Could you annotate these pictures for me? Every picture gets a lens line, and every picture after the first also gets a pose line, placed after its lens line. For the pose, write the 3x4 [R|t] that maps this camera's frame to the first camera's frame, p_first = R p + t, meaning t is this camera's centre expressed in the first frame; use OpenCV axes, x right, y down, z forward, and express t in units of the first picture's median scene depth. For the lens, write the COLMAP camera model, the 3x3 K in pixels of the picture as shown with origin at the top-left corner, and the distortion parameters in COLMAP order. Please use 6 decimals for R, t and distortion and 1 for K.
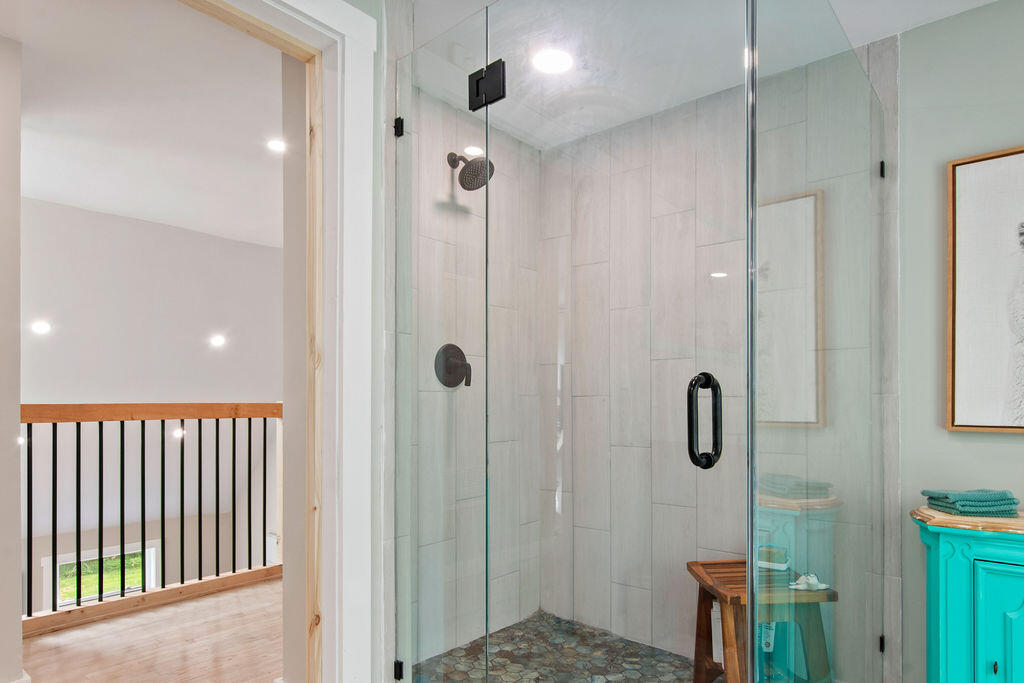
lens RADIAL K [[597.6, 0, 534.2], [0, 597.6, 403.6], [0, 0, 1]] dist [-0.018965, 0.003540]
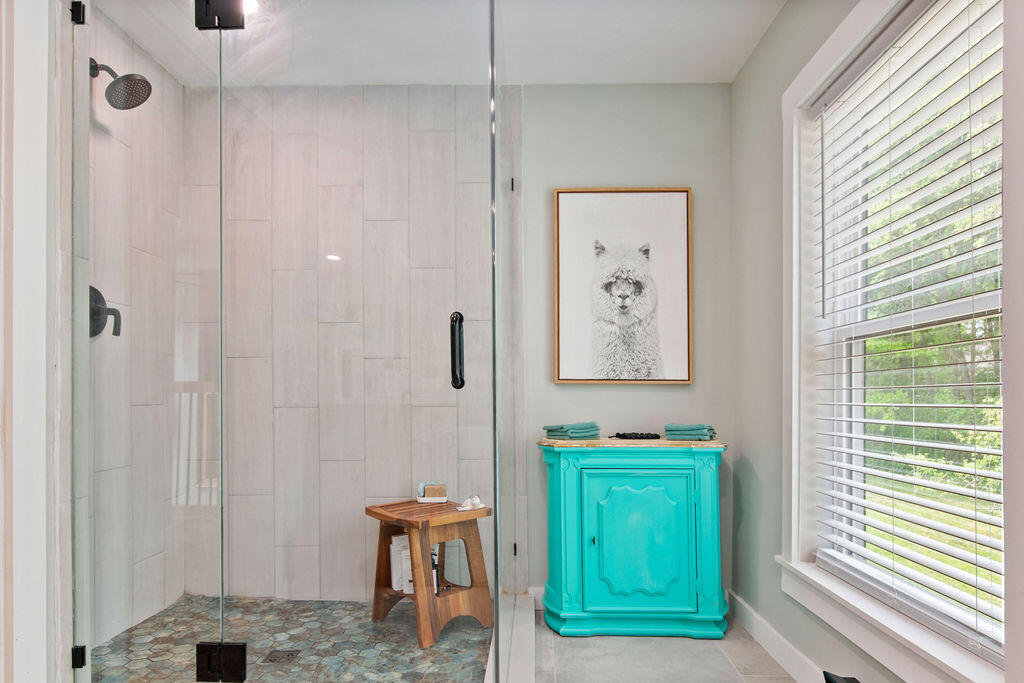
lens RADIAL K [[597.6, 0, 530.3], [0, 597.6, 394.7], [0, 0, 1]] dist [-0.018965, 0.003540]
pose [[0.777364, -0.004561, 0.629034, -0.205437], [0.005939, 0.999982, -0.000088, 0.065632], [-0.629023, 0.003804, 0.777377, -0.040314]]
